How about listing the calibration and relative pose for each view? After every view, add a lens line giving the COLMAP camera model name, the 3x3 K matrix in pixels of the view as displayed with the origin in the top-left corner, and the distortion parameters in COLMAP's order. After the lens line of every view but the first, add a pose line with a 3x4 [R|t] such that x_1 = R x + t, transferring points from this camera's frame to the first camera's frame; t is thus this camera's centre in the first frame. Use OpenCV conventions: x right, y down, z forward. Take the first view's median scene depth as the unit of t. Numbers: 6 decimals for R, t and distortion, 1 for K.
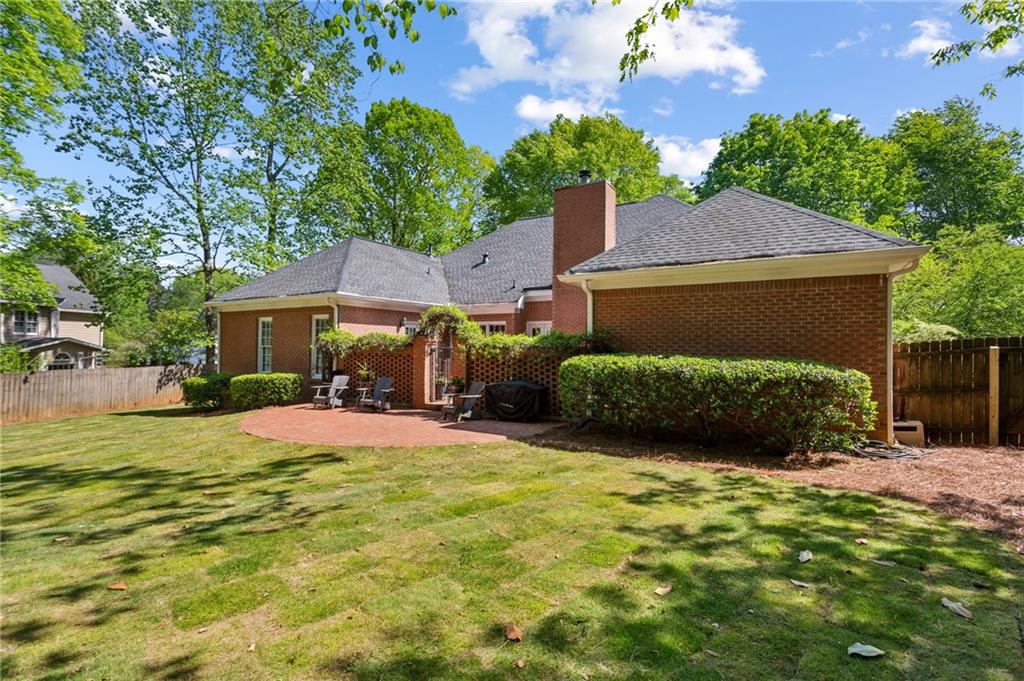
lens RADIAL K [[492.0, 0, 511.1], [0, 492.0, 346.6], [0, 0, 1]] dist [0.001202, 0.004015]
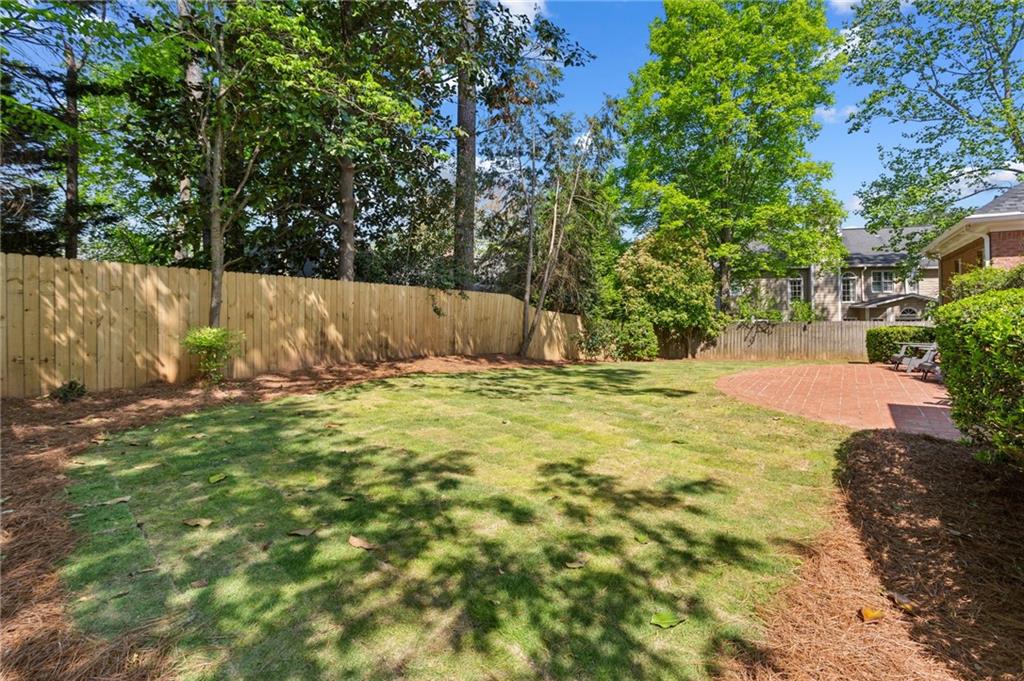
lens RADIAL K [[492.0, 0, 508.0], [0, 492.0, 312.2], [0, 0, 1]] dist [0.001202, 0.004015]
pose [[-0.034345, -0.001262, -0.999409, 0.387585], [0.015955, 0.999871, -0.001811, 0.019452], [0.999283, -0.016008, -0.034321, 0.341593]]
